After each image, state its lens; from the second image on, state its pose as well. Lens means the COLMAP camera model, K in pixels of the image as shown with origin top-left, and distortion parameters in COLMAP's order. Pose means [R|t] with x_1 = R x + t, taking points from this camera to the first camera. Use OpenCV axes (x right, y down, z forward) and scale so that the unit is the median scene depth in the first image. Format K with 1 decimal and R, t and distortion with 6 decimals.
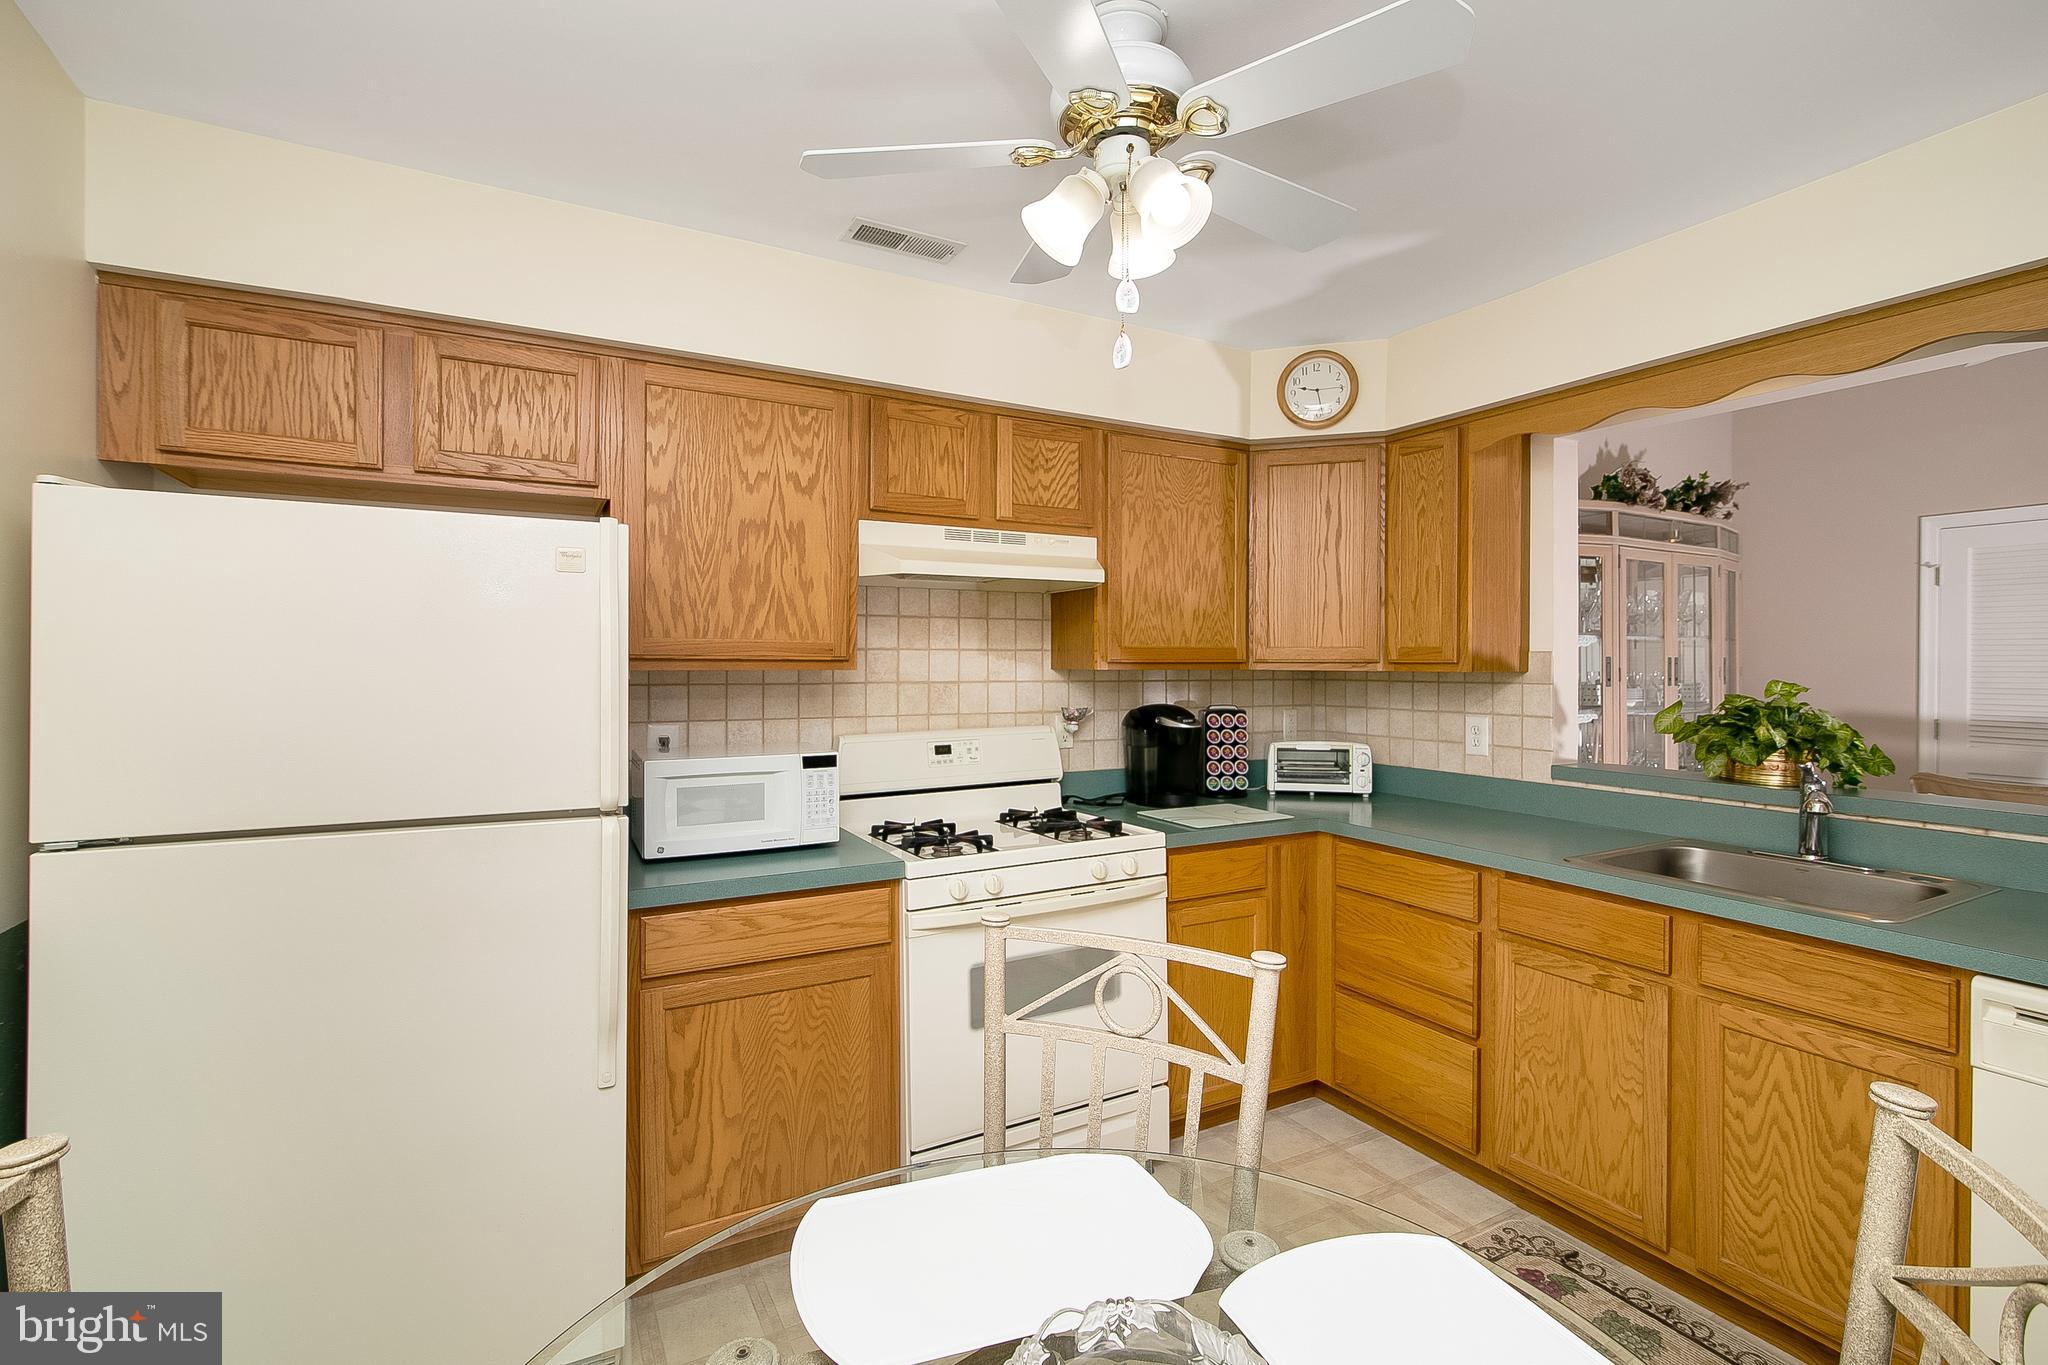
lens RADIAL K [[932.1, 0, 1026.7], [0, 932.1, 666.5], [0, 0, 1]] dist [-0.008129, 0.002274]
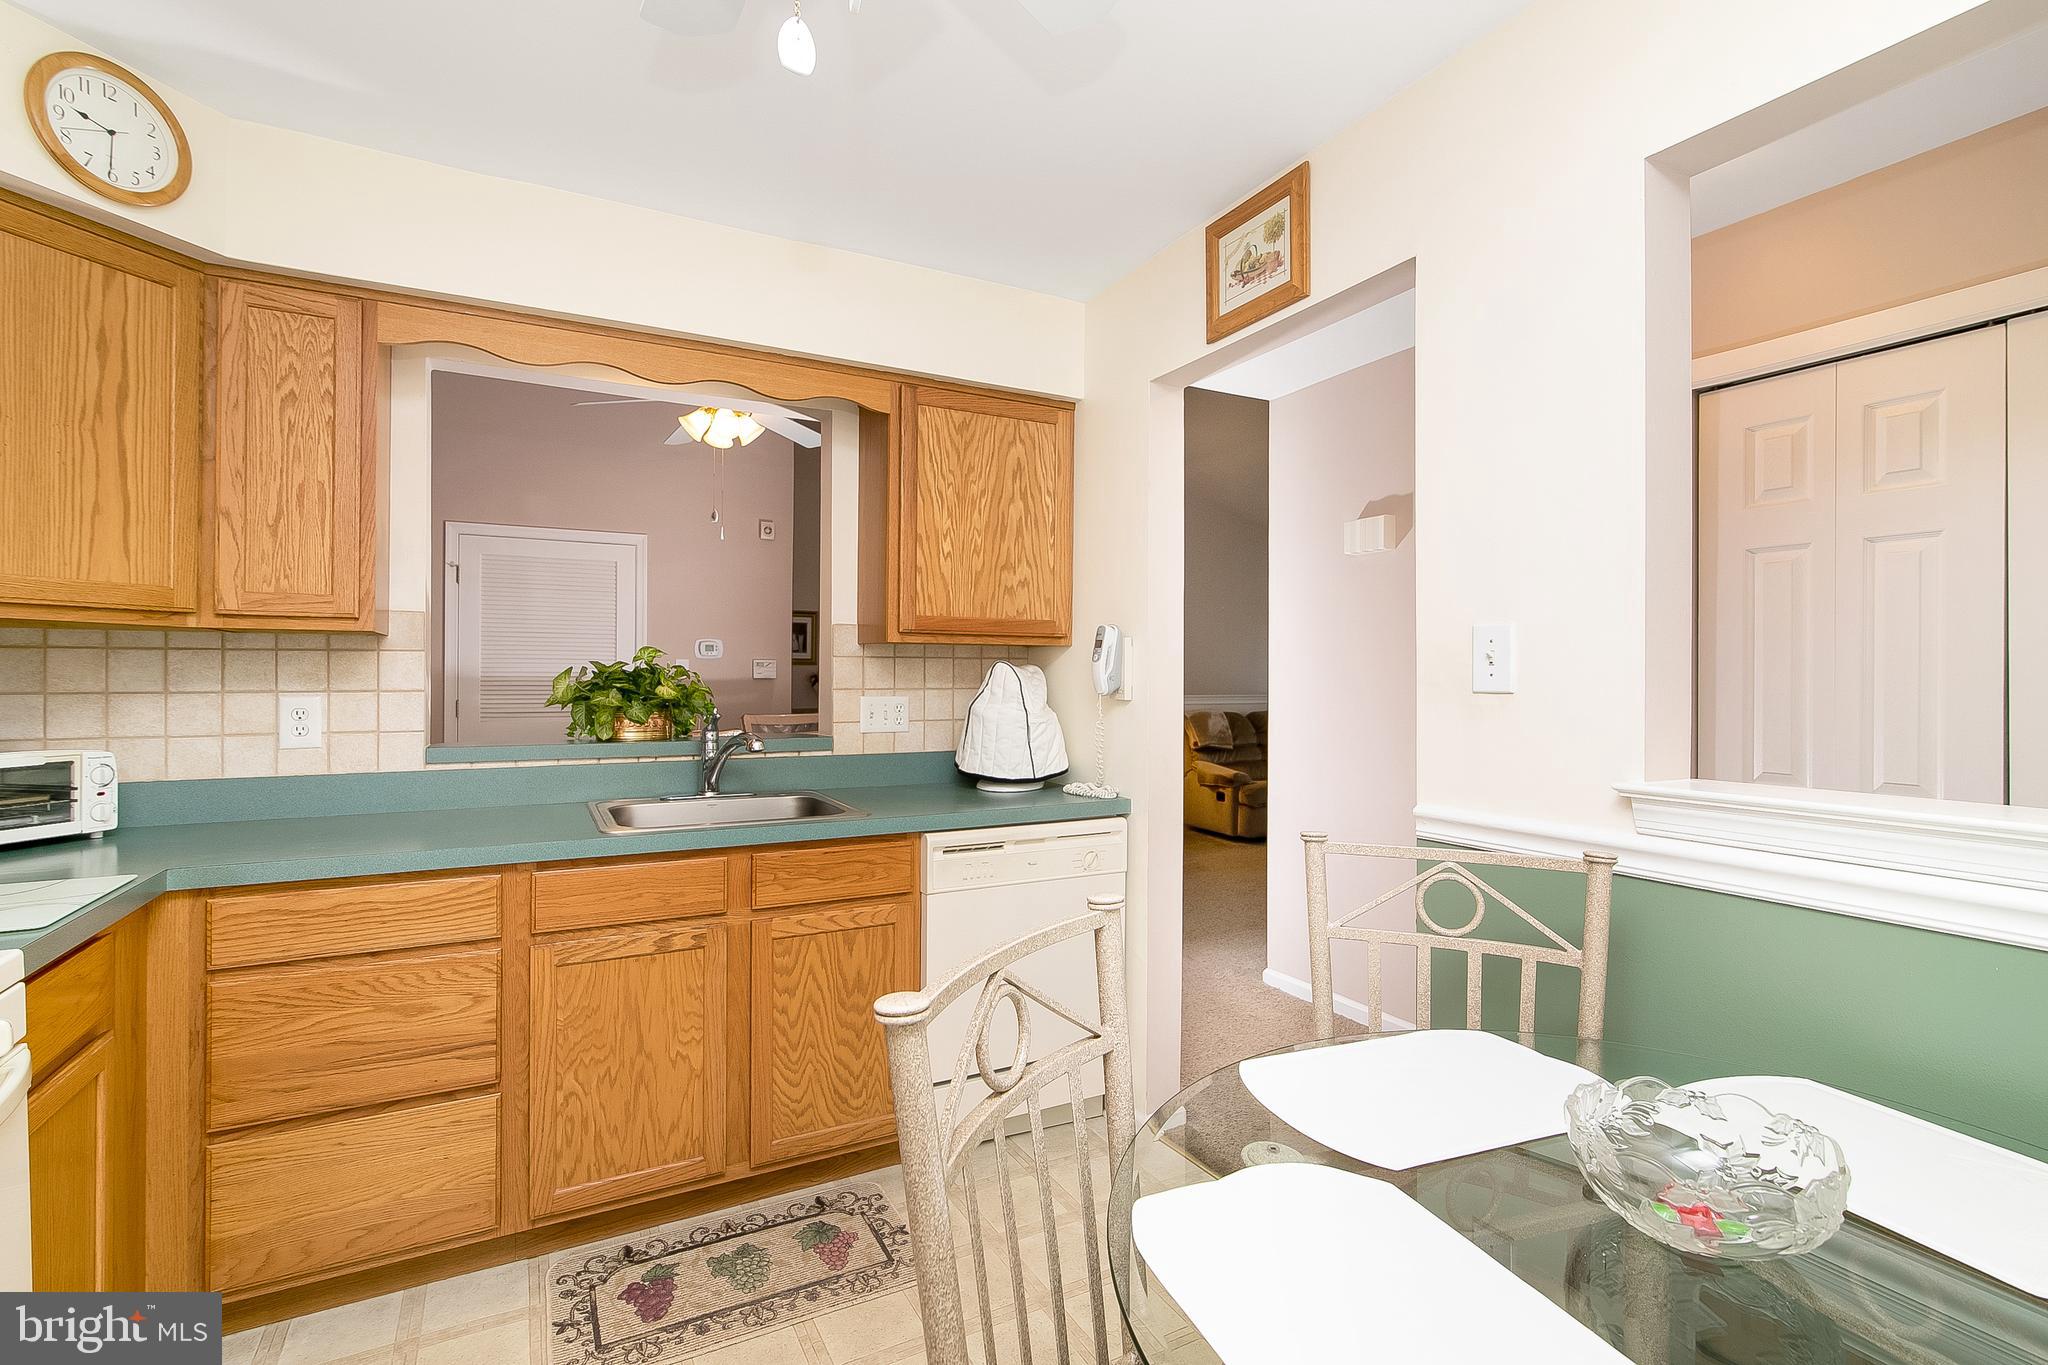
lens RADIAL K [[932.1, 0, 1036.7], [0, 932.1, 670.8], [0, 0, 1]] dist [-0.008129, 0.002274]
pose [[0.012574, 0.000779, 0.999921, -0.321553], [0.003670, 0.999993, -0.000825, 0.048662], [-0.999914, 0.003680, 0.012572, 0.538713]]
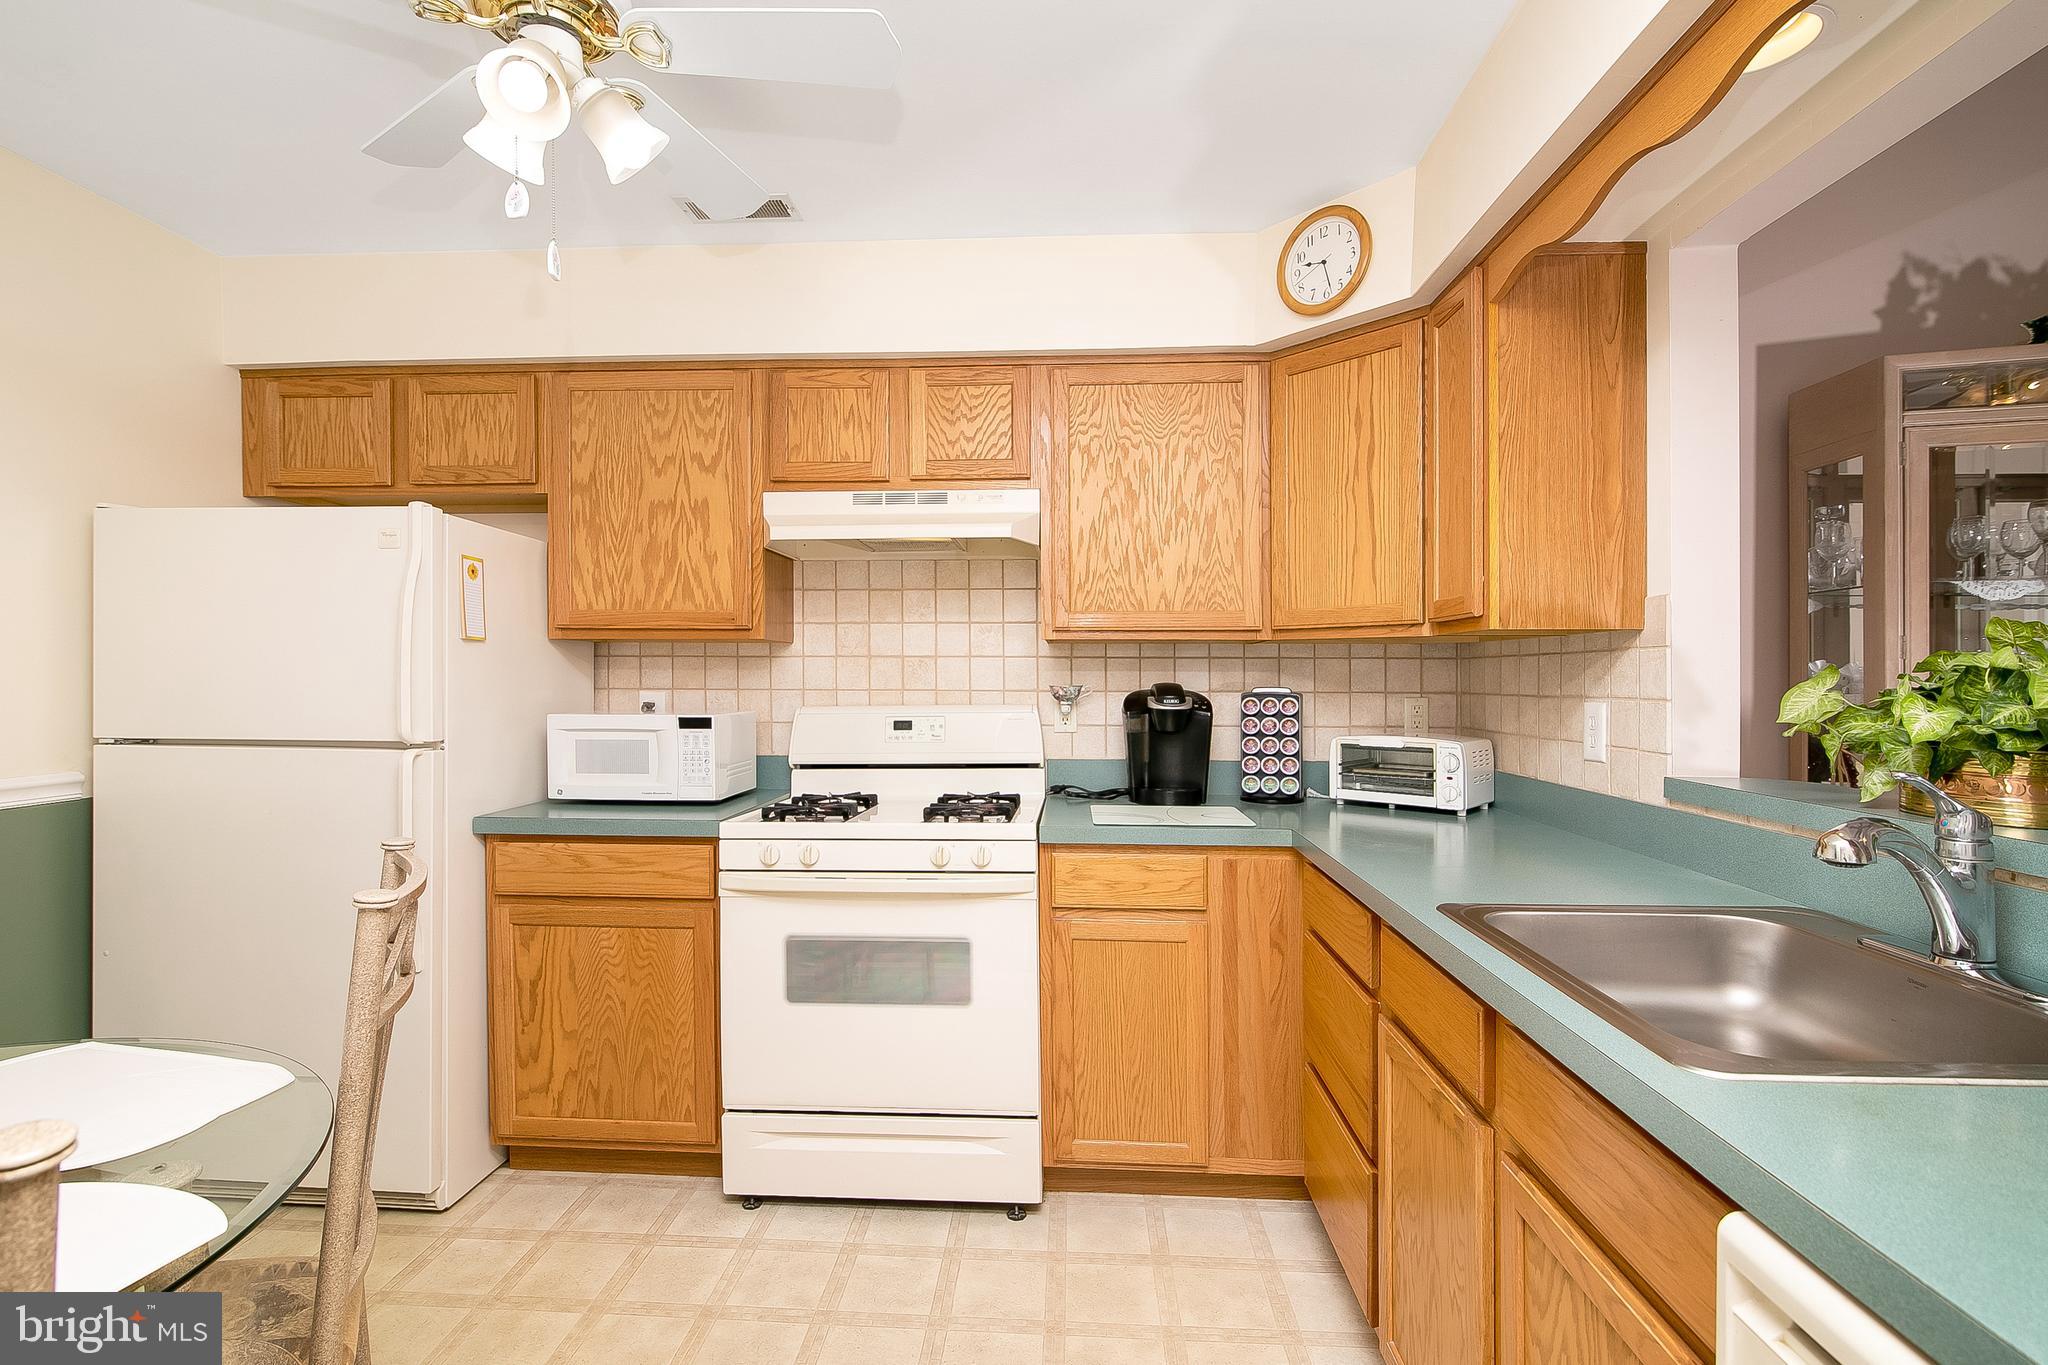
lens RADIAL K [[932.1, 0, 1030.5], [0, 932.1, 689.9], [0, 0, 1]] dist [-0.008129, 0.002274]
pose [[0.846500, 0.007028, -0.532342, 0.653820], [-0.003348, 0.999963, 0.007878, 0.054183], [0.532378, -0.004886, 0.846493, 0.304461]]
